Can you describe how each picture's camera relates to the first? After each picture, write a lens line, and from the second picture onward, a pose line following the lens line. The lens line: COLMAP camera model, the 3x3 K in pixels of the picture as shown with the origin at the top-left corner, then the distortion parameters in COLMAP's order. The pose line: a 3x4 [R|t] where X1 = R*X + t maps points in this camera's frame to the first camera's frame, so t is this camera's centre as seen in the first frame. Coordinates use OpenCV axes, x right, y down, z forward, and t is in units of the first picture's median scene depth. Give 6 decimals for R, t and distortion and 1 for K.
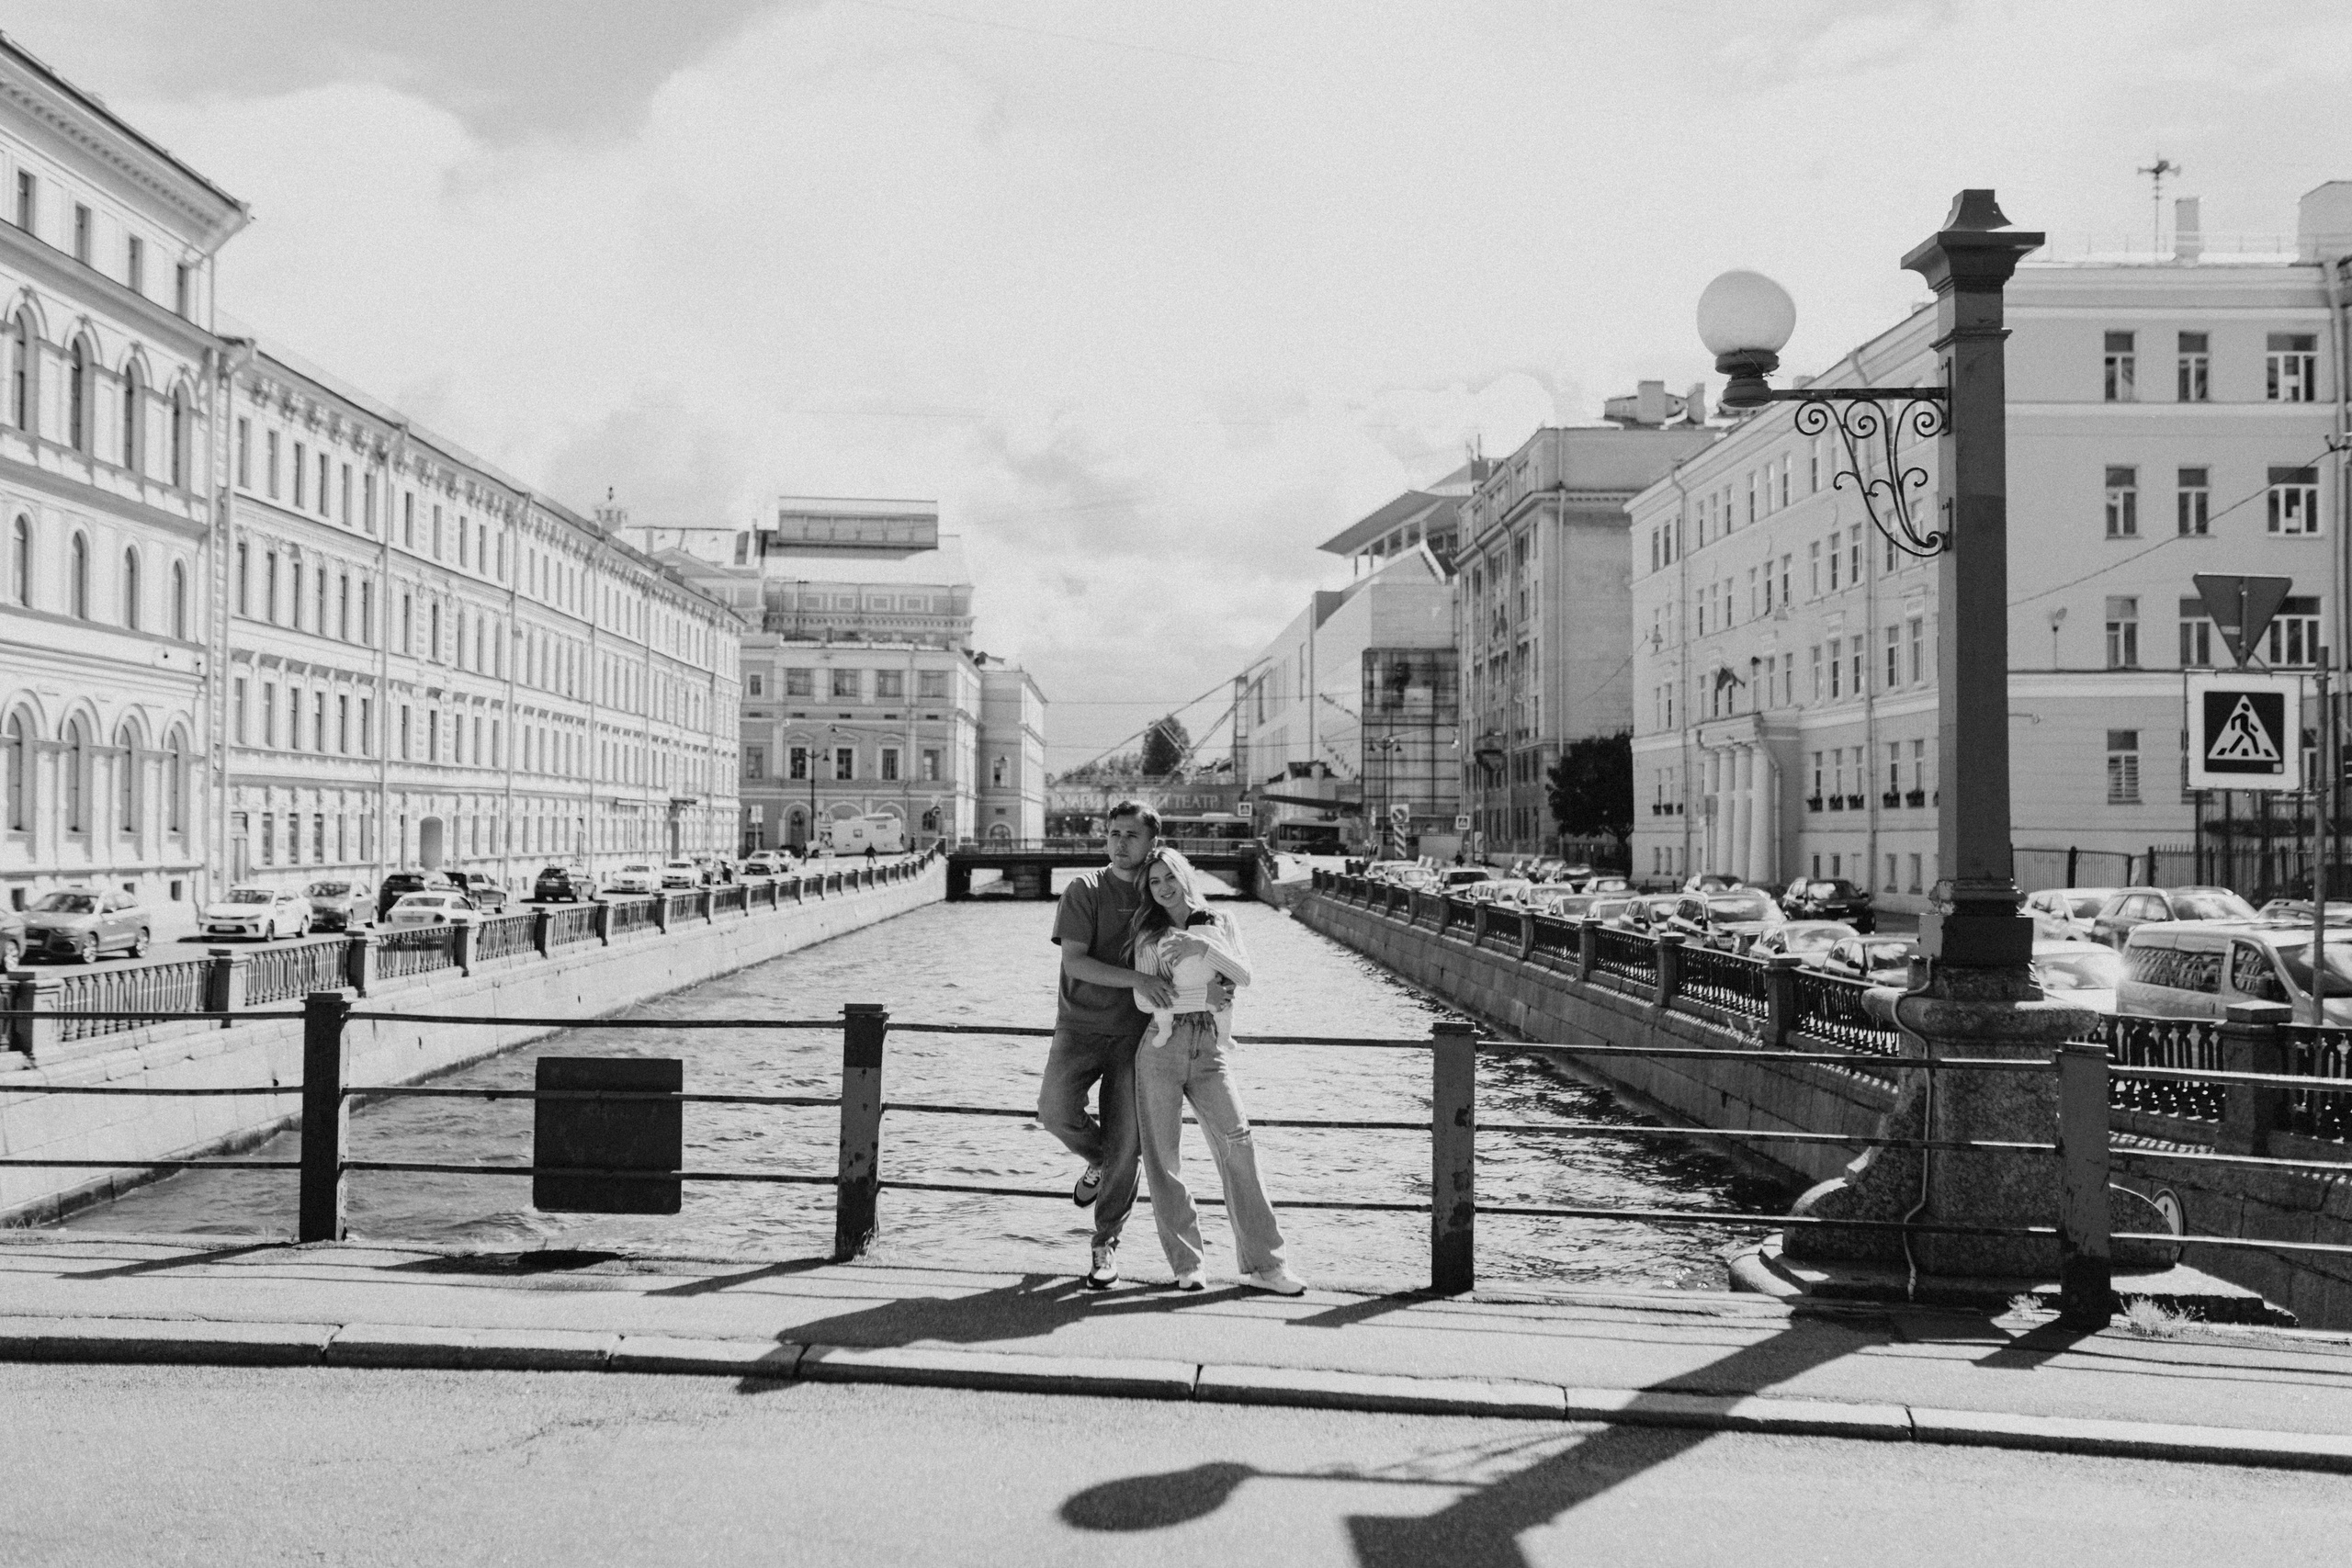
lens RADIAL K [[2345.8, 0, 1174.1], [0, 2345.8, 780.2], [0, 0, 1]] dist [-0.010358, 0.000758]
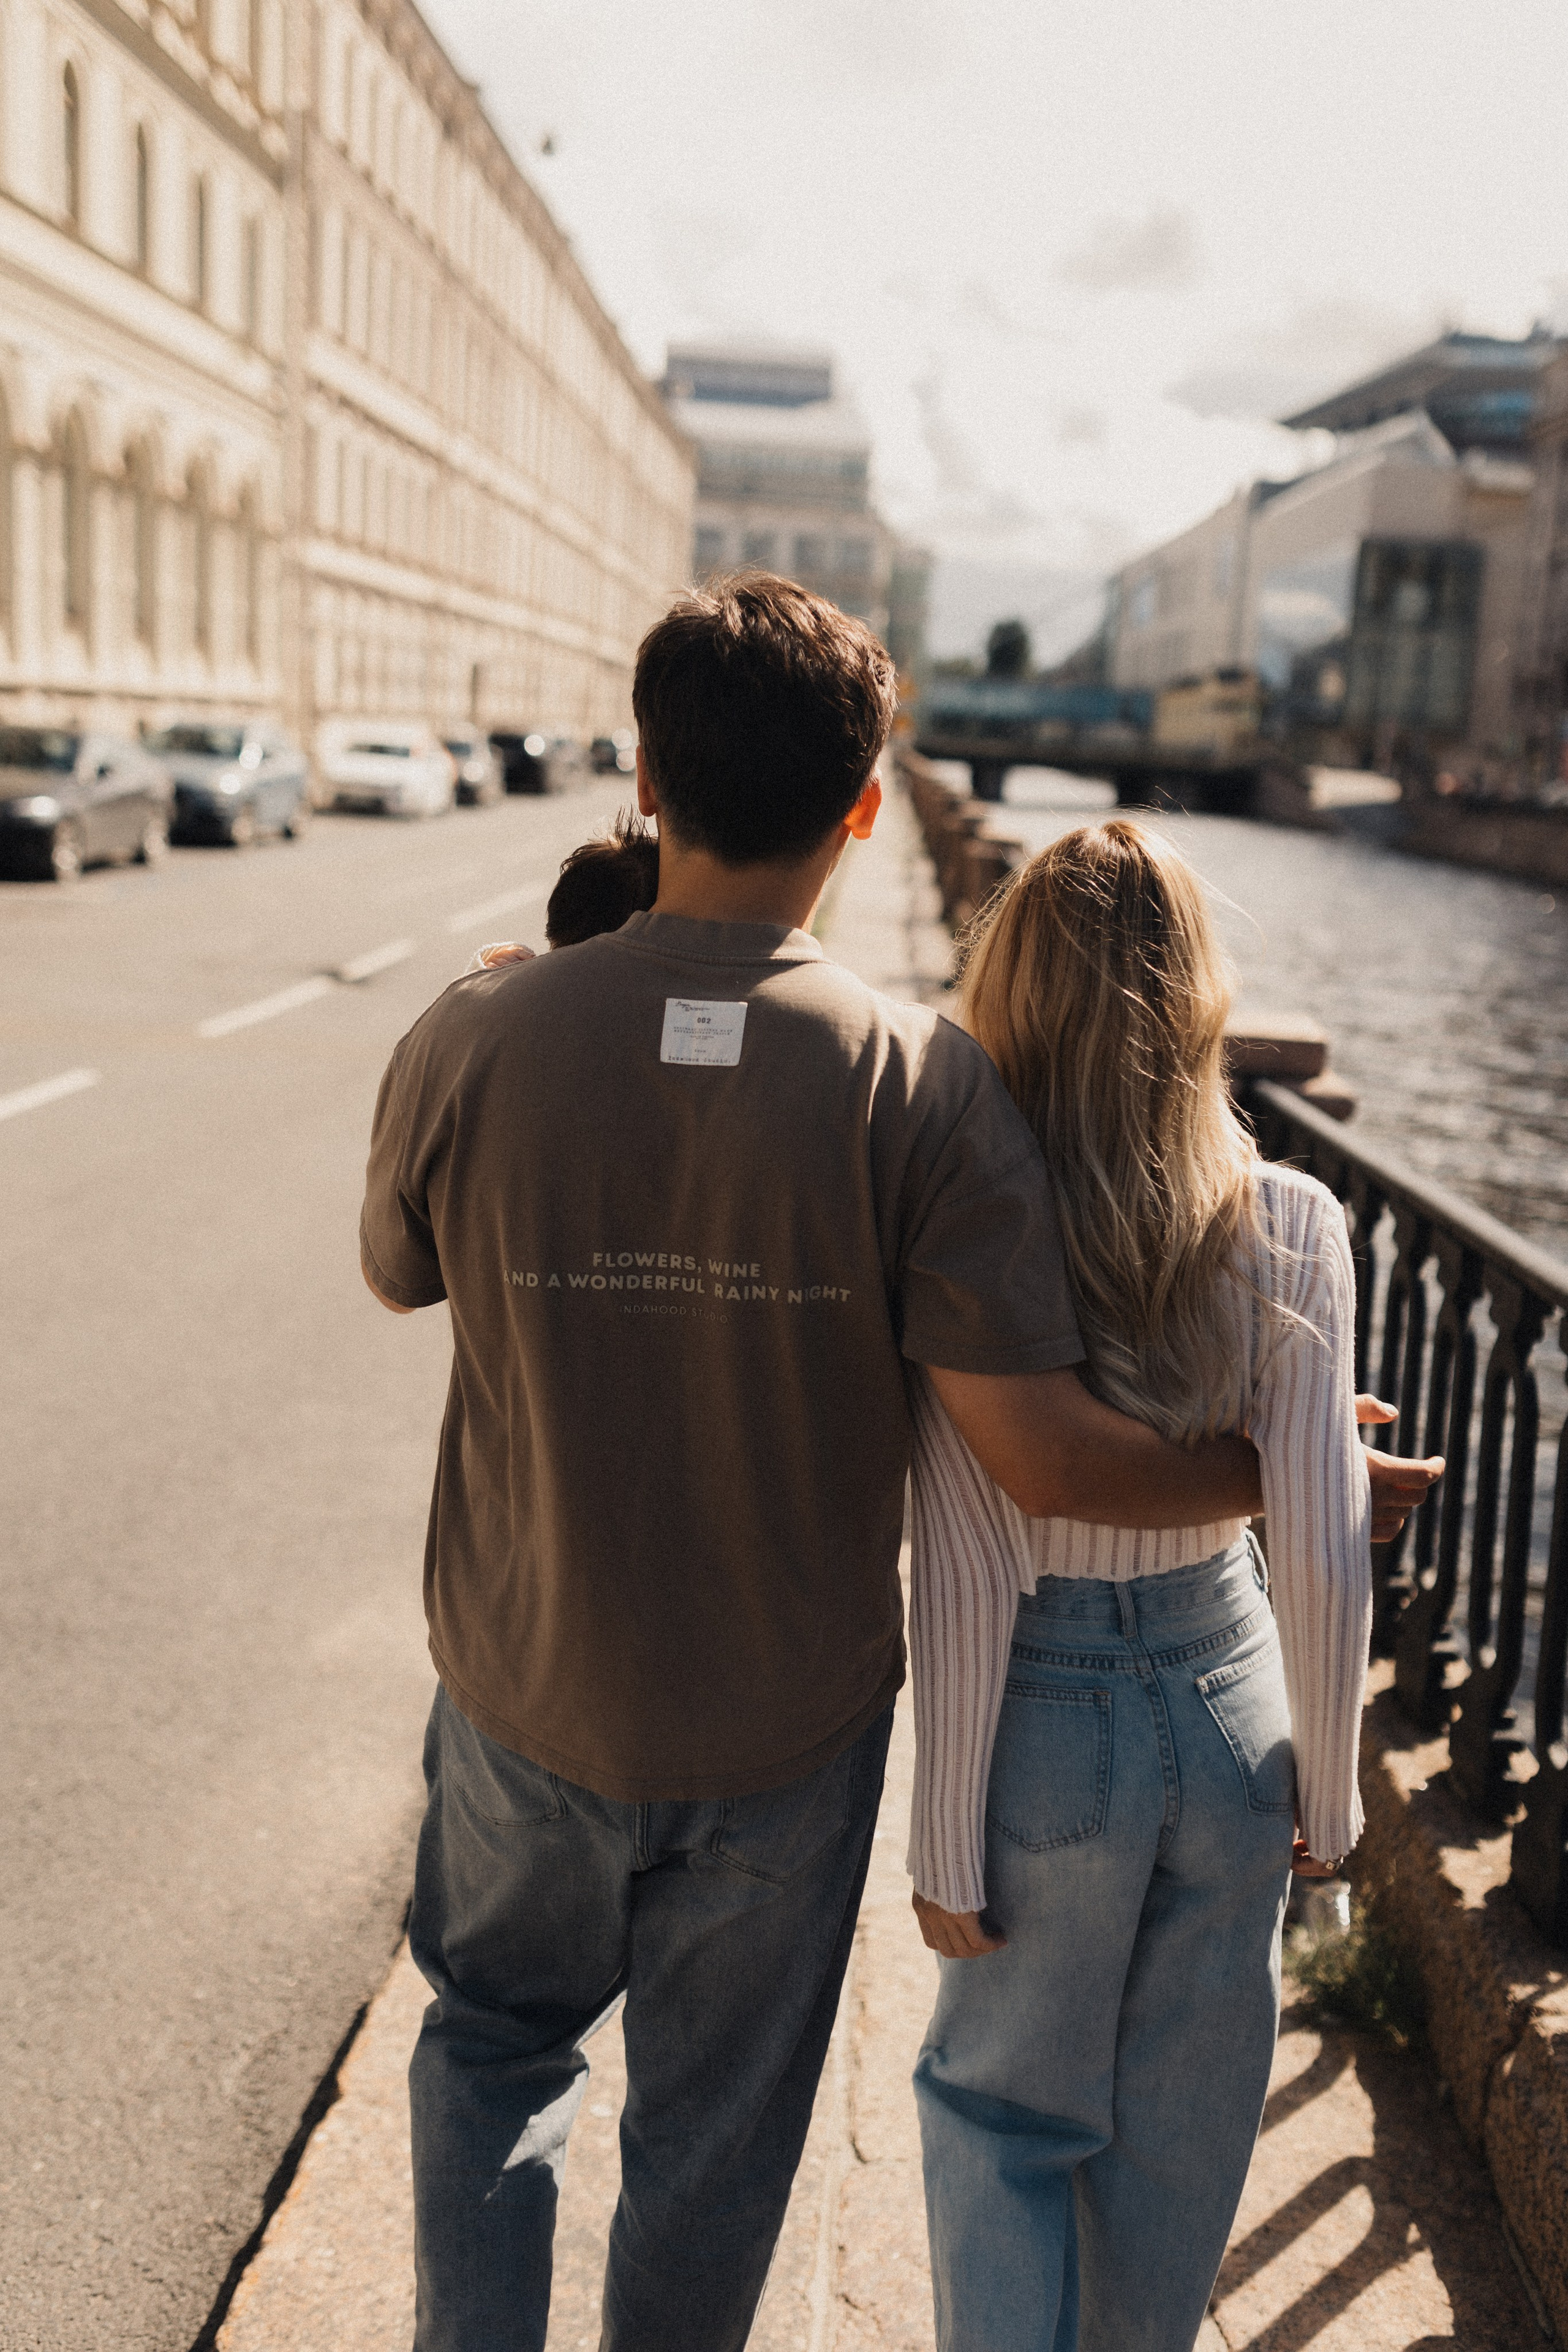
lens RADIAL K [[2346.0, 0, 900.0], [0, 2346.0, 1175.4], [0, 0, 1]] dist [-0.010358, 0.000758]
pose [[0.998318, 0.055978, -0.015065, -0.058106], [-0.051716, 0.977436, 0.204801, 0.005986], [0.026189, -0.203678, 0.978688, 0.084683]]
